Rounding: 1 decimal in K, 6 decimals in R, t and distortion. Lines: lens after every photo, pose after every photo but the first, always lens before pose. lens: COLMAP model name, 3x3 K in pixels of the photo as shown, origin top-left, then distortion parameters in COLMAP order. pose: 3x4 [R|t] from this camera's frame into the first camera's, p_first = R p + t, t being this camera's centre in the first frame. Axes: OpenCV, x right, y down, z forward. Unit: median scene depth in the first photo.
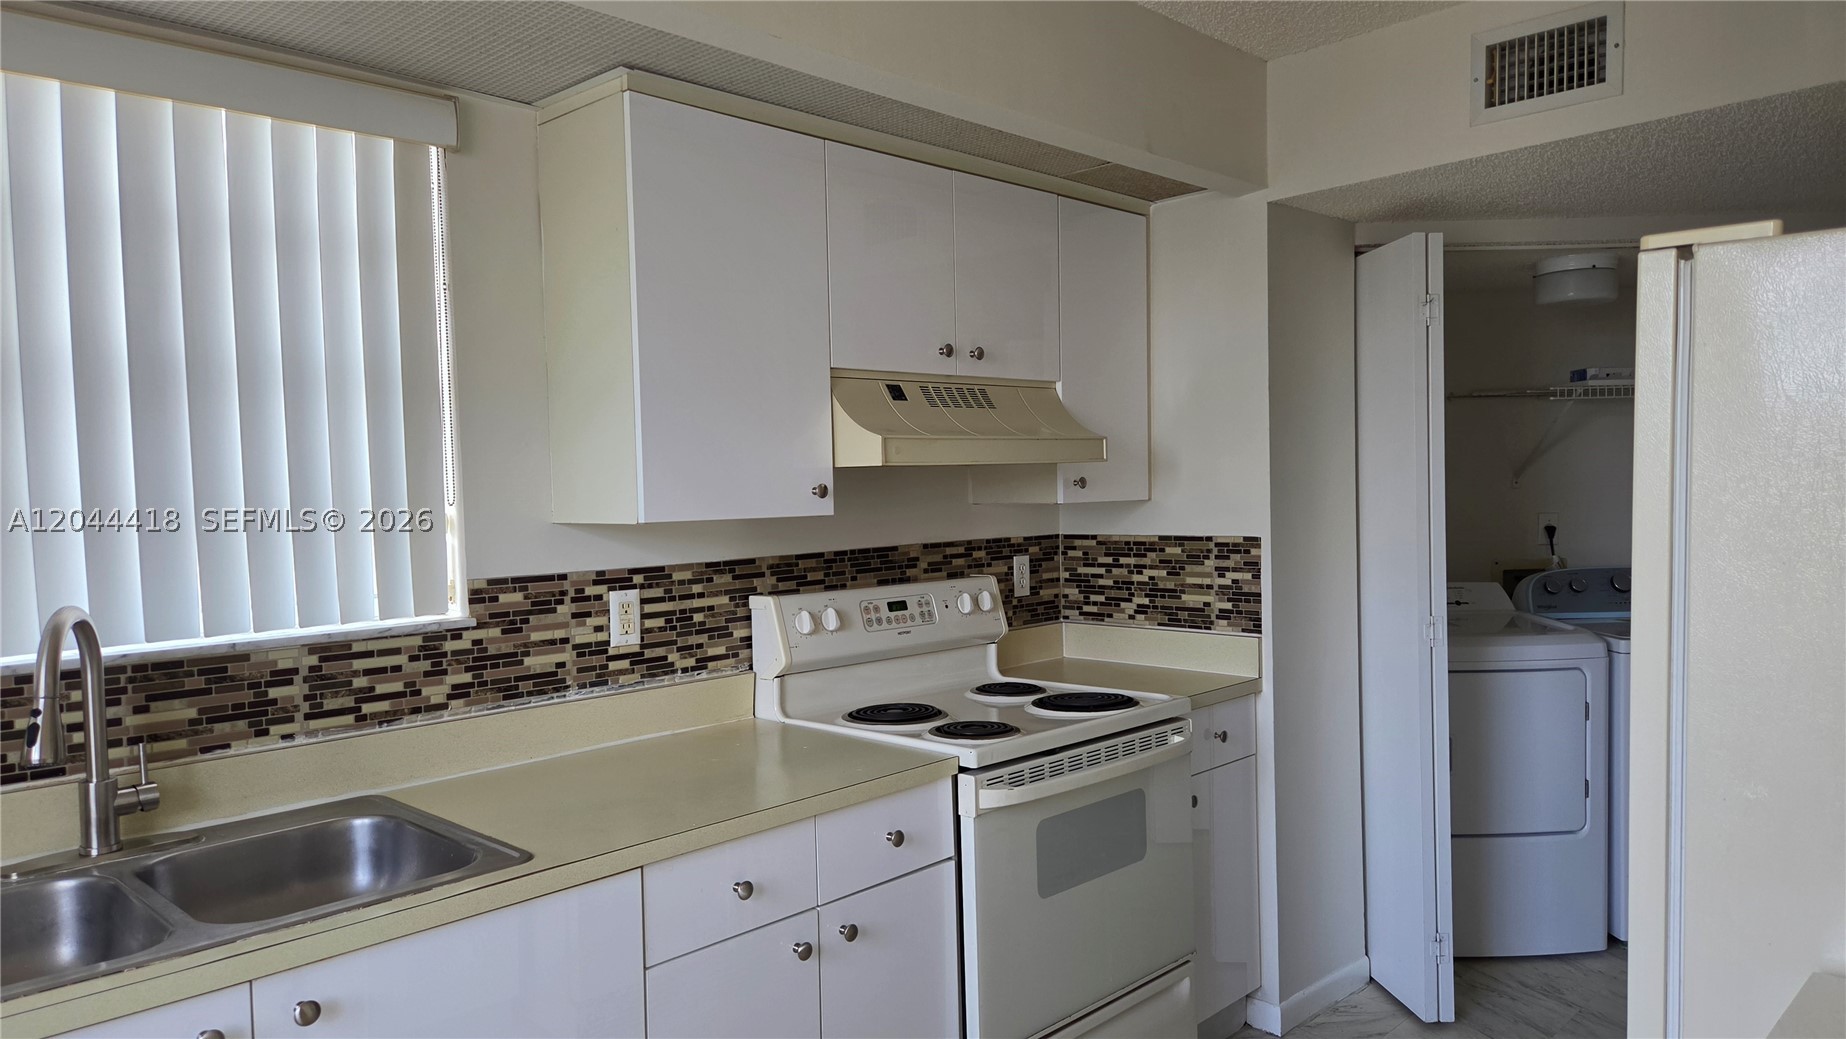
lens RADIAL K [[1228.9, 0, 919.2], [0, 1228.9, 528.1], [0, 0, 1]] dist [0.023009, -0.037021]
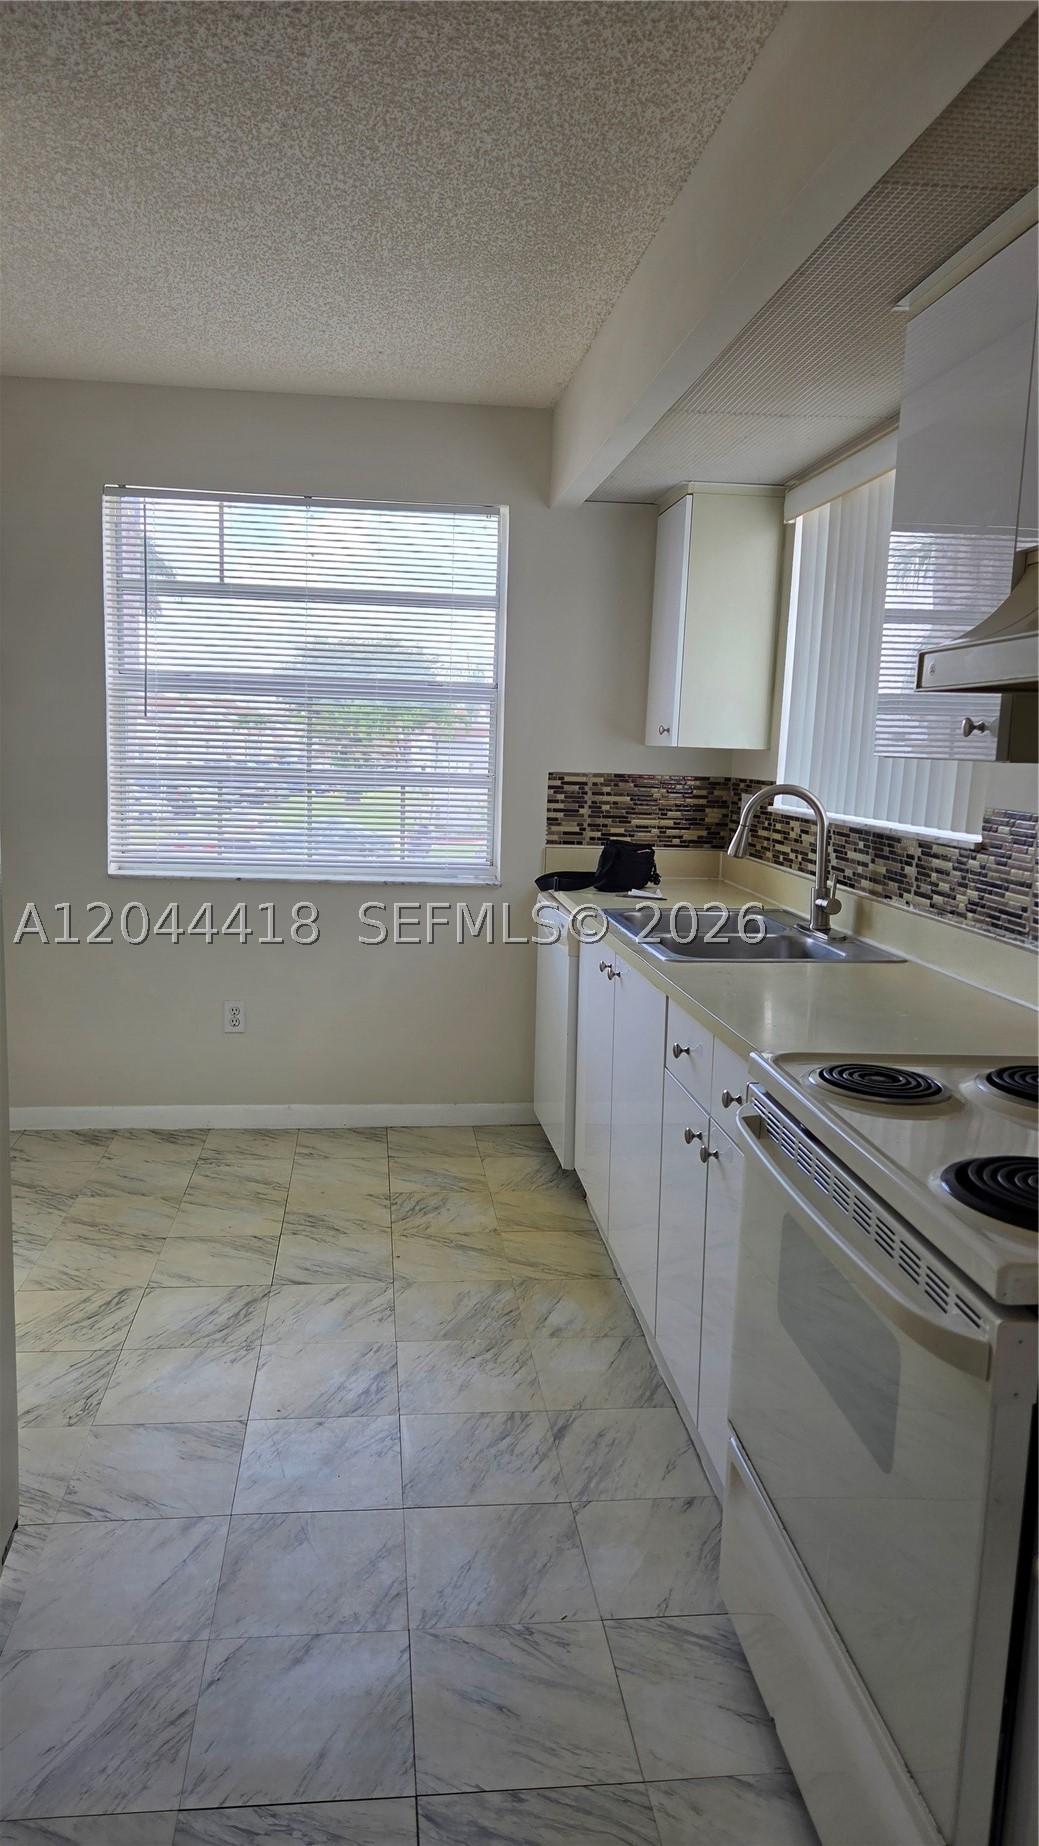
lens RADIAL K [[1228.9, 0, 514.9], [0, 1228.9, 924.8], [0, 0, 1]] dist [0.023009, -0.037021]
pose [[-0.634871, 0.119296, -0.763353, 0.870222], [-0.044513, 0.980719, 0.190286, -0.054663], [0.771335, 0.154786, -0.617319, 1.574178]]
